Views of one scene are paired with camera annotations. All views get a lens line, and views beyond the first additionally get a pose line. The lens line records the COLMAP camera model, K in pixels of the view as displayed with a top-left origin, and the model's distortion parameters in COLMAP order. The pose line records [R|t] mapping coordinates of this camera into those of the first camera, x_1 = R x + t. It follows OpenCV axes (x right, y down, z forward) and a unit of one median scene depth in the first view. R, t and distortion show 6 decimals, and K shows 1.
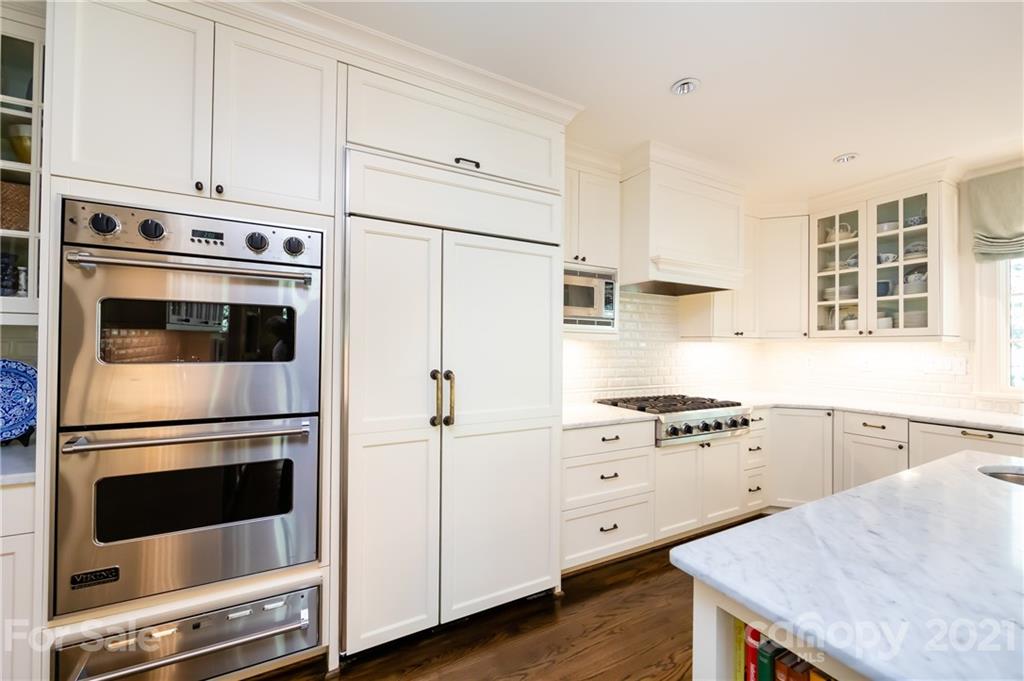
lens RADIAL K [[401.3, 0, 513.5], [0, 401.3, 343.2], [0, 0, 1]] dist [-0.003476, 0.000119]
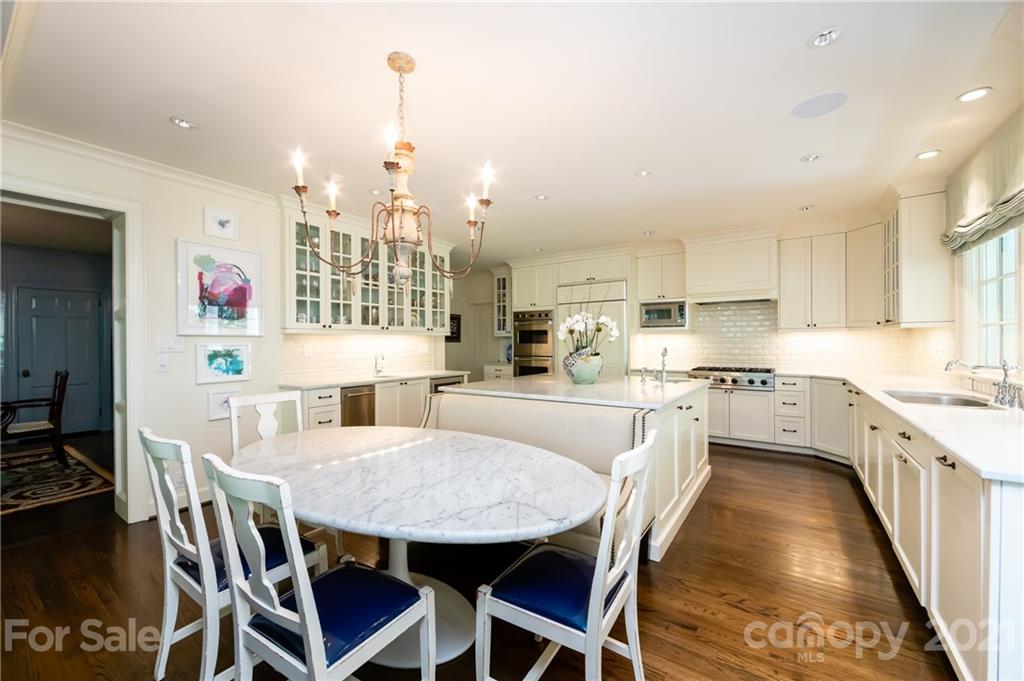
lens RADIAL K [[401.3, 0, 512.9], [0, 401.3, 342.6], [0, 0, 1]] dist [-0.003476, 0.000119]
pose [[0.461121, -0.009796, -0.887283, 1.650313], [0.020901, 0.999782, -0.000176, 0.017782], [0.887091, -0.018463, 0.461225, -0.673187]]
